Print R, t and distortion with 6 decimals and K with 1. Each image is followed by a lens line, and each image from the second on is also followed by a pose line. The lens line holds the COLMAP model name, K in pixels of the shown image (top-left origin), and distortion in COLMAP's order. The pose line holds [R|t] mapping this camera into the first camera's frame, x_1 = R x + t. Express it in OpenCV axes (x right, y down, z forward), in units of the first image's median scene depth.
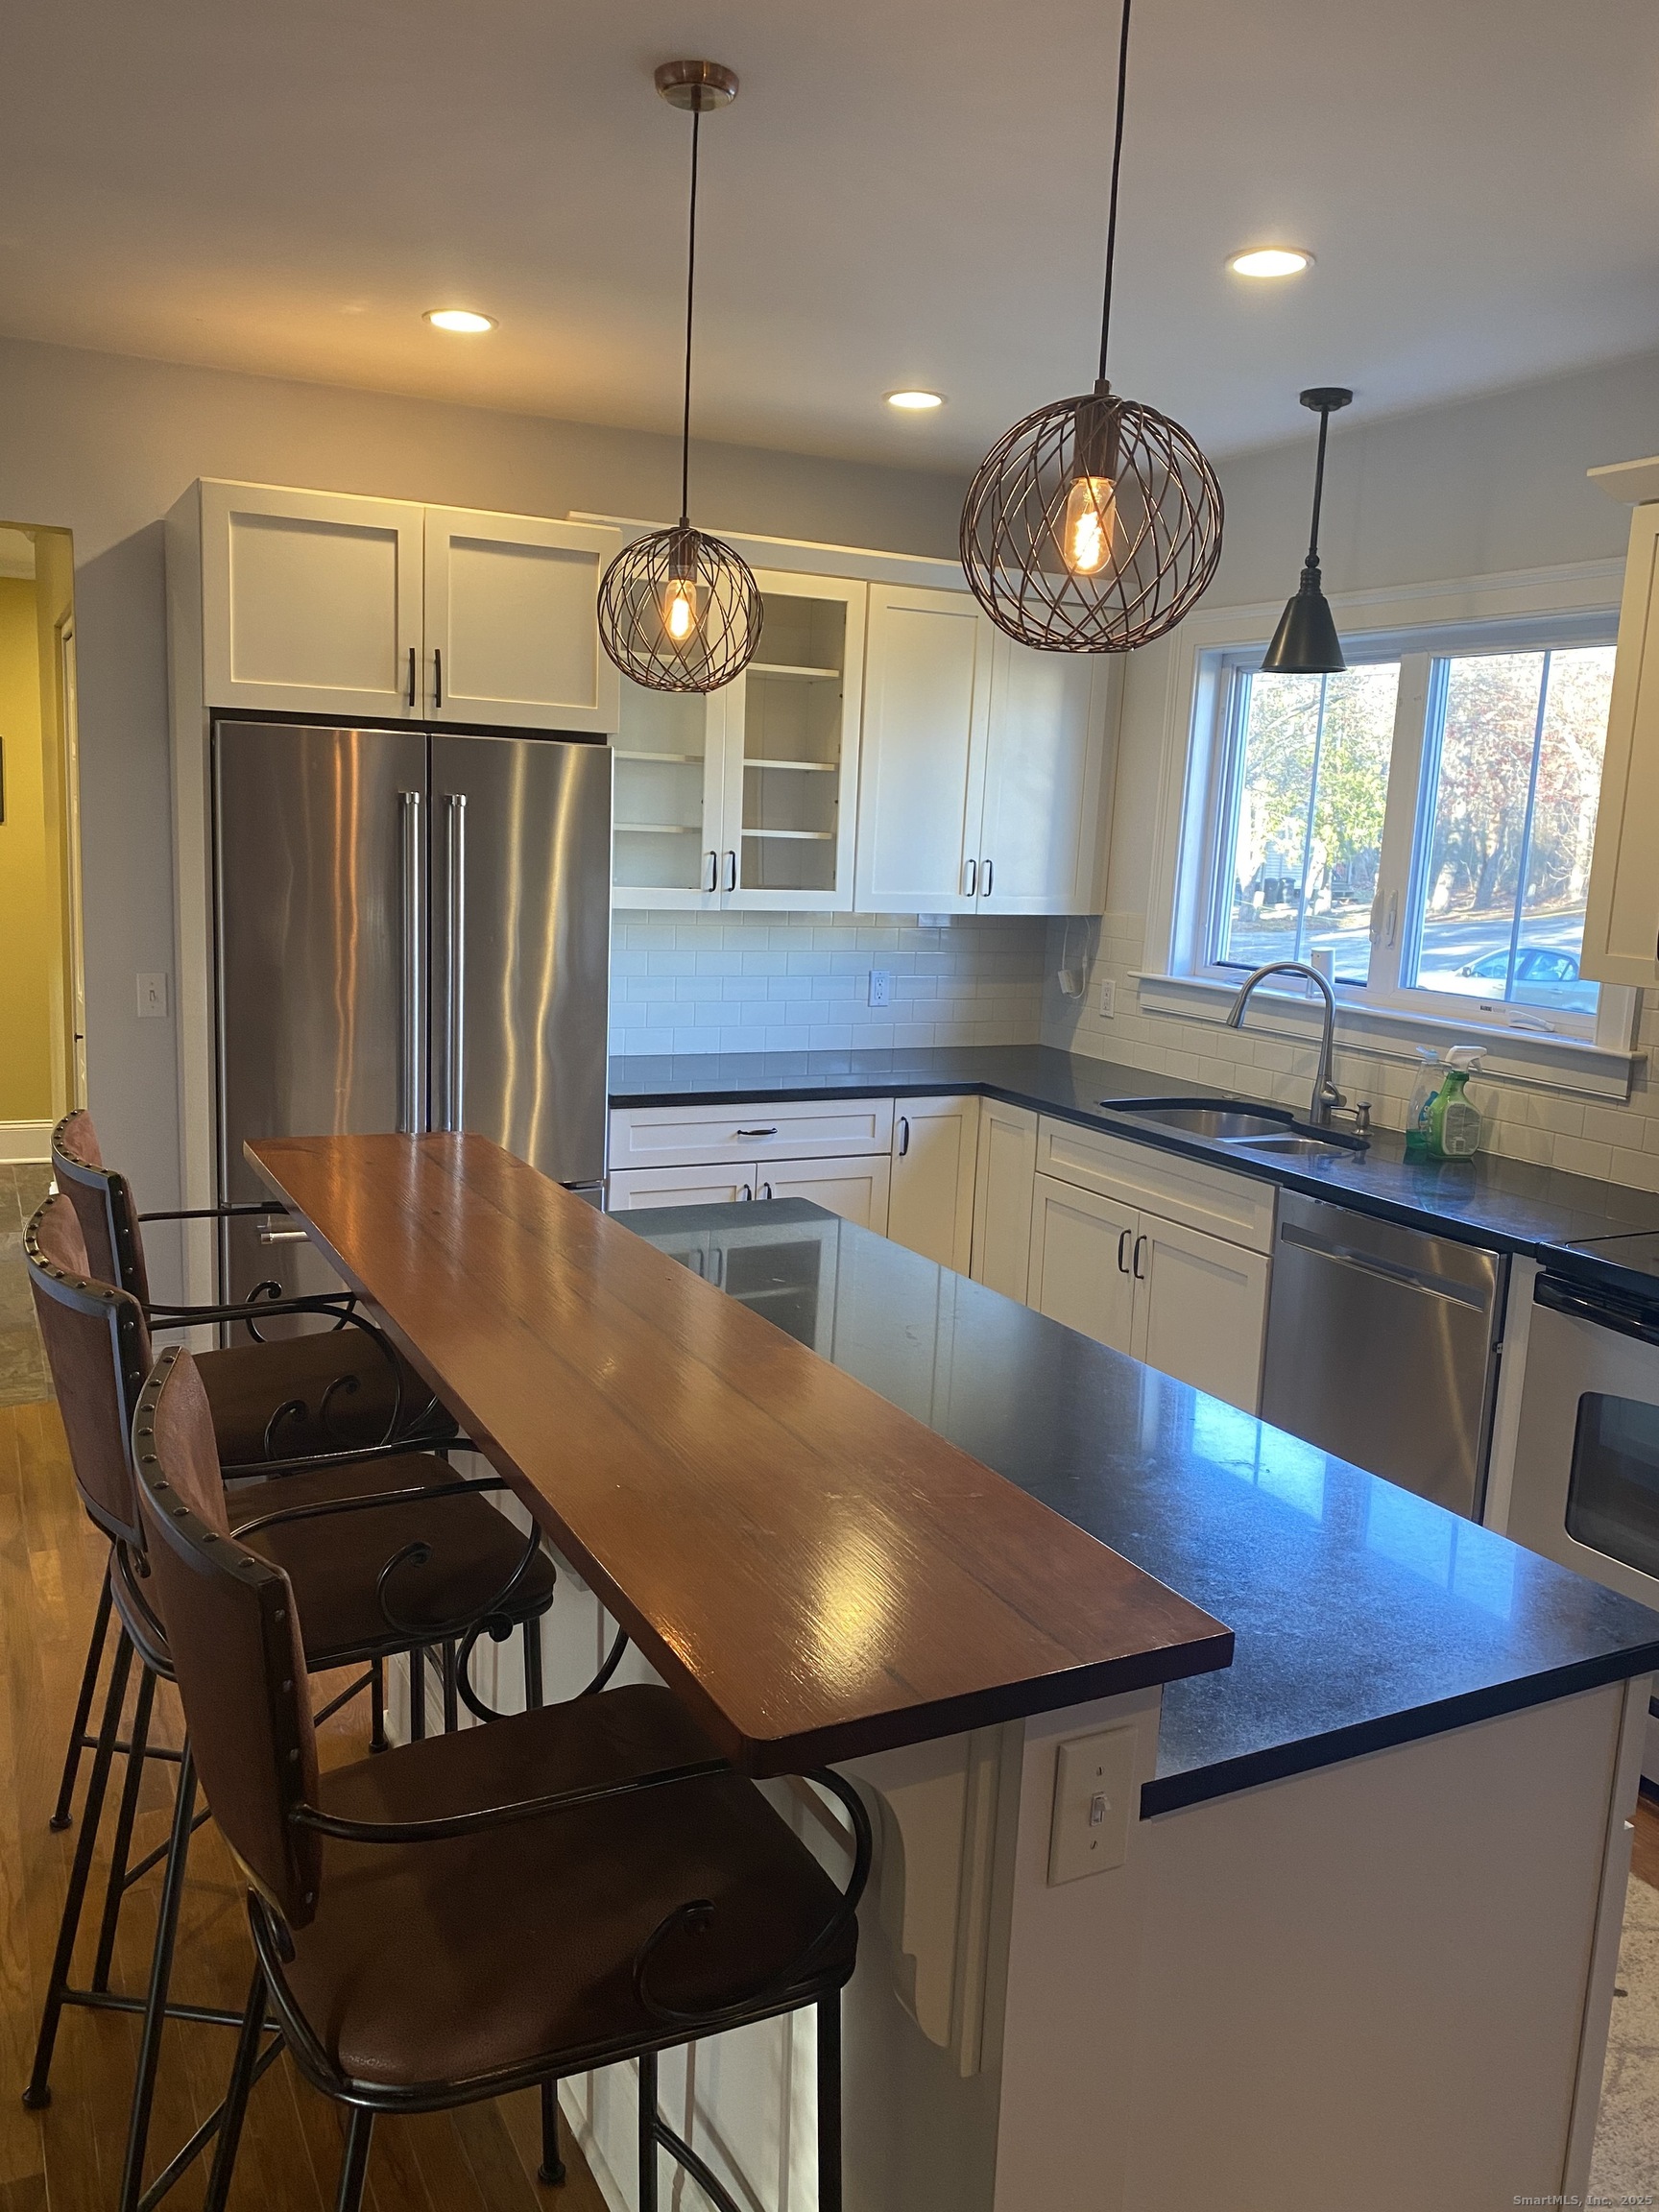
lens RADIAL K [[1707.5, 0, 819.3], [0, 1707.5, 1138.4], [0, 0, 1]] dist [-0.002348, -0.001469]
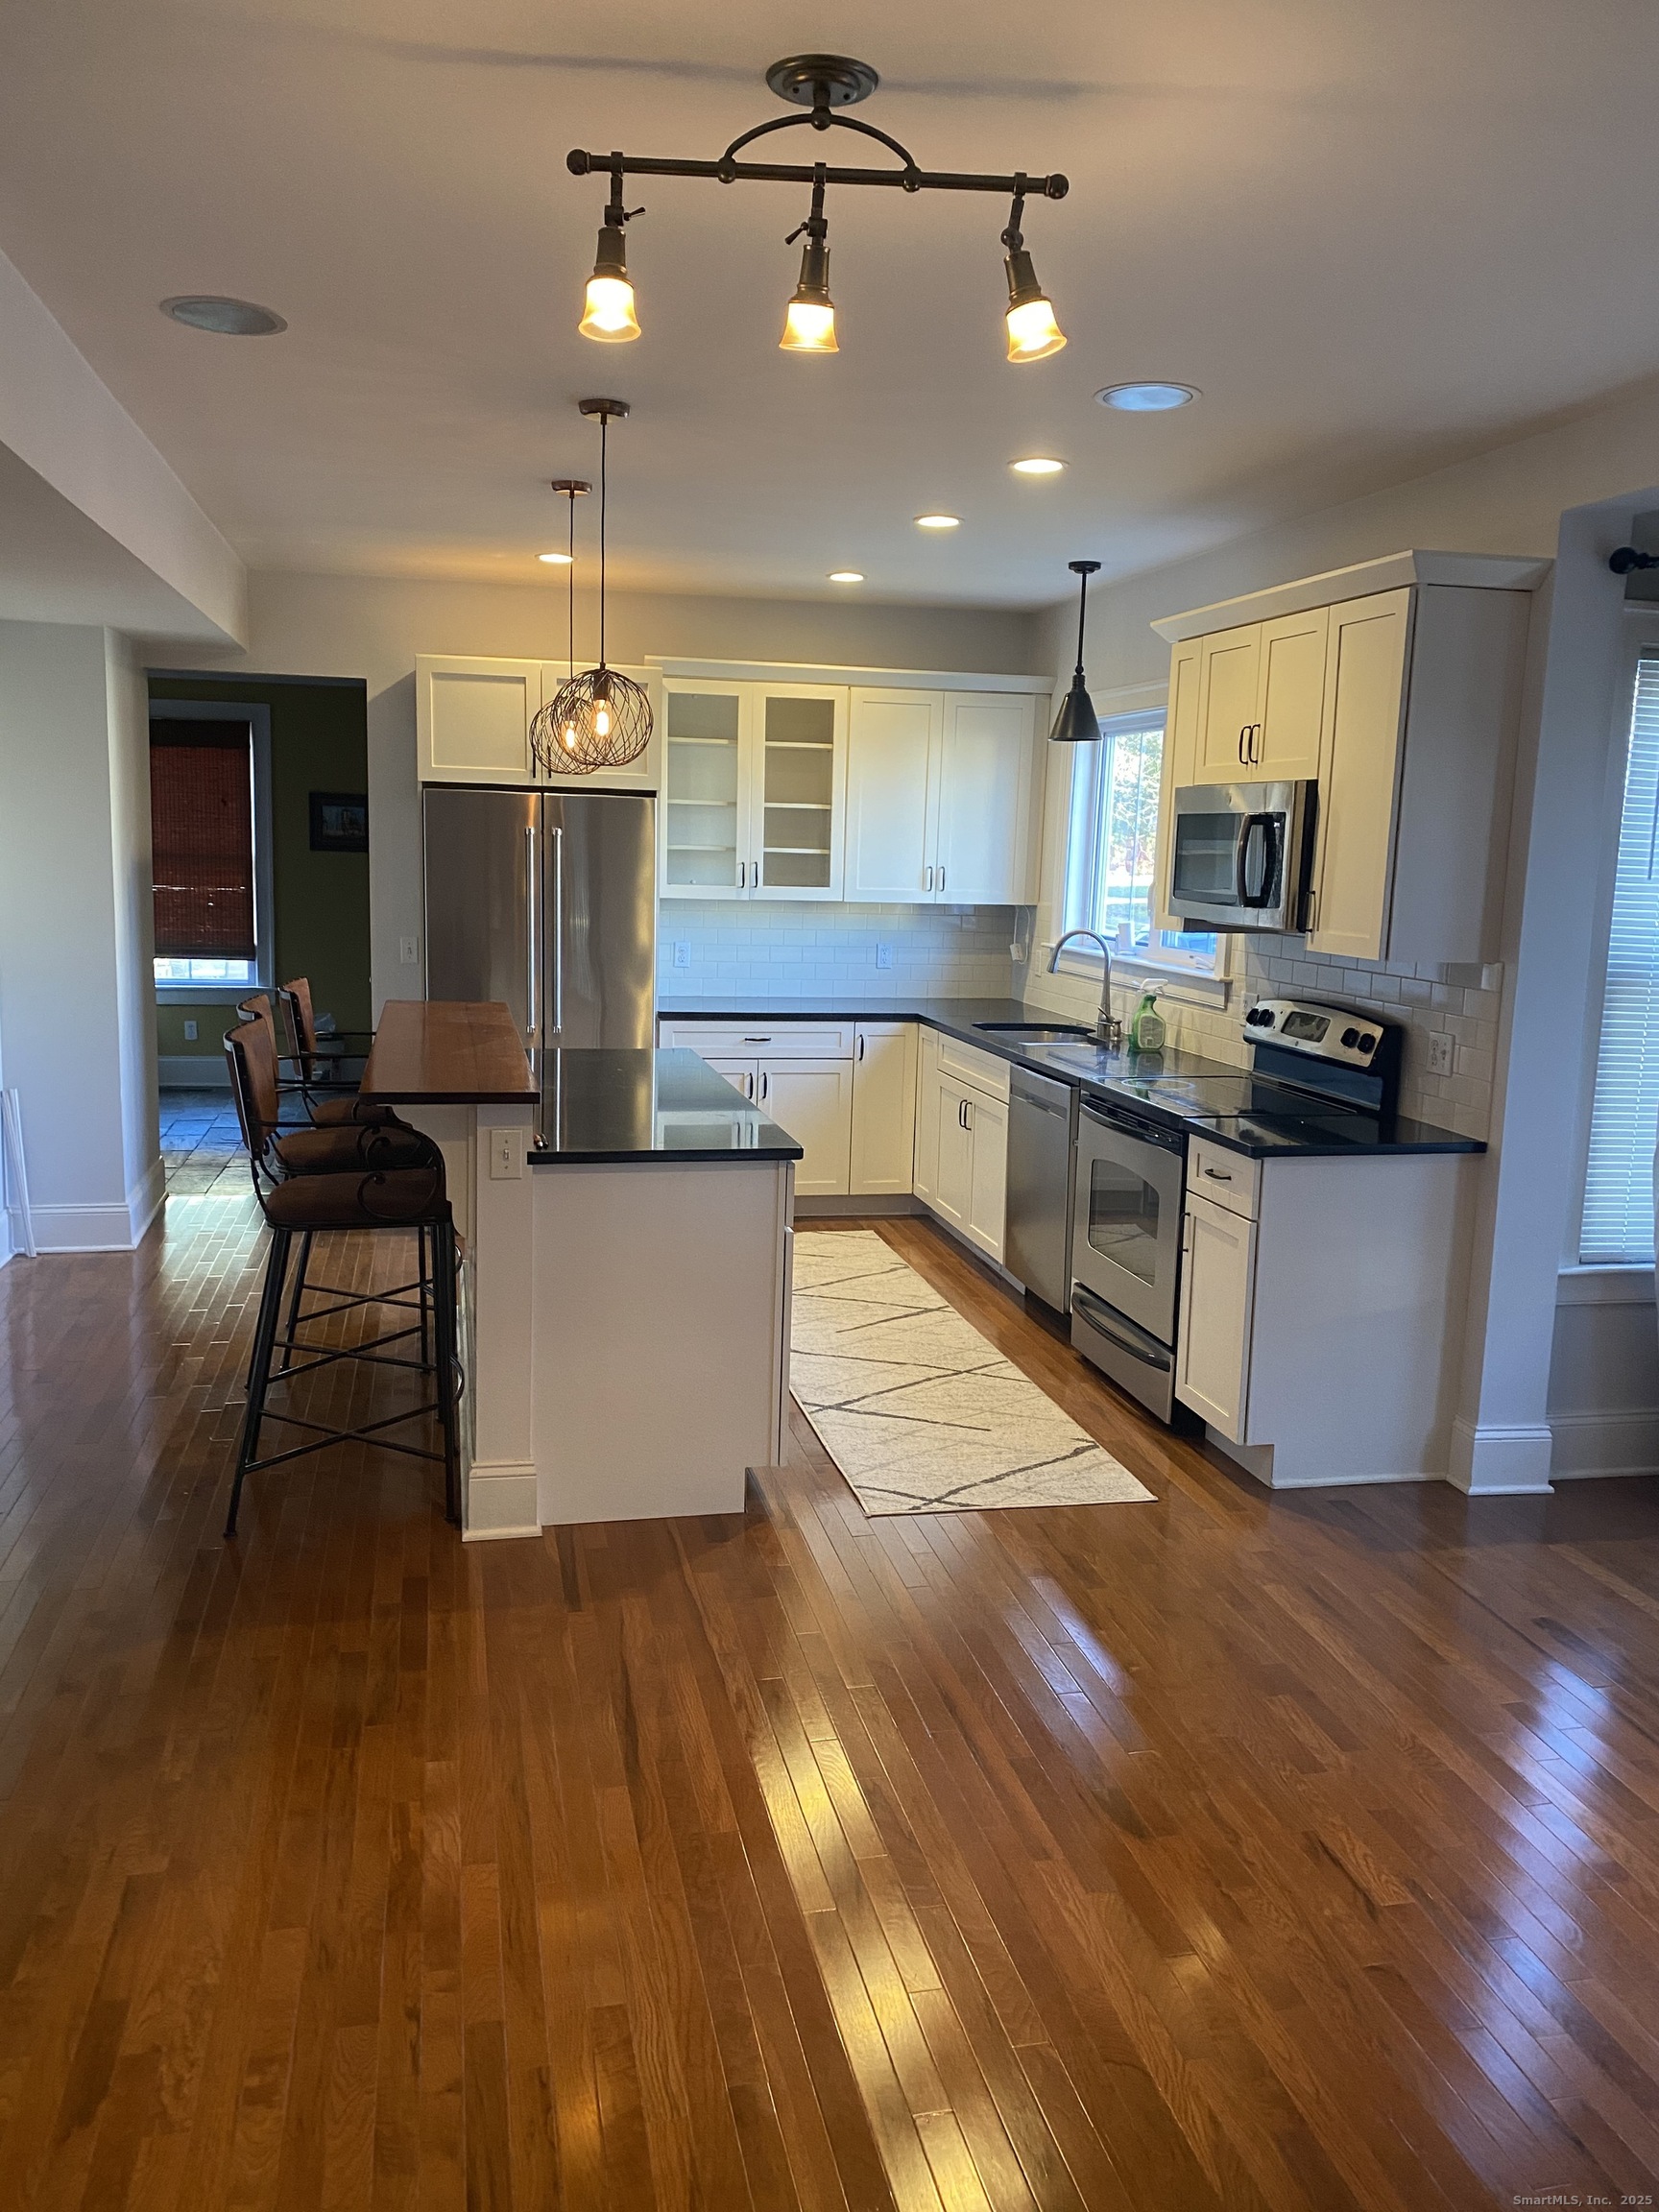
lens RADIAL K [[1678.4, 0, 821.3], [0, 1678.4, 1100.1], [0, 0, 1]] dist [0.058291, -0.114124]
pose [[0.968829, 0.022030, -0.246747, 0.422903], [-0.031015, 0.998988, -0.032587, 0.105823], [0.245780, 0.039224, 0.968532, -0.504240]]
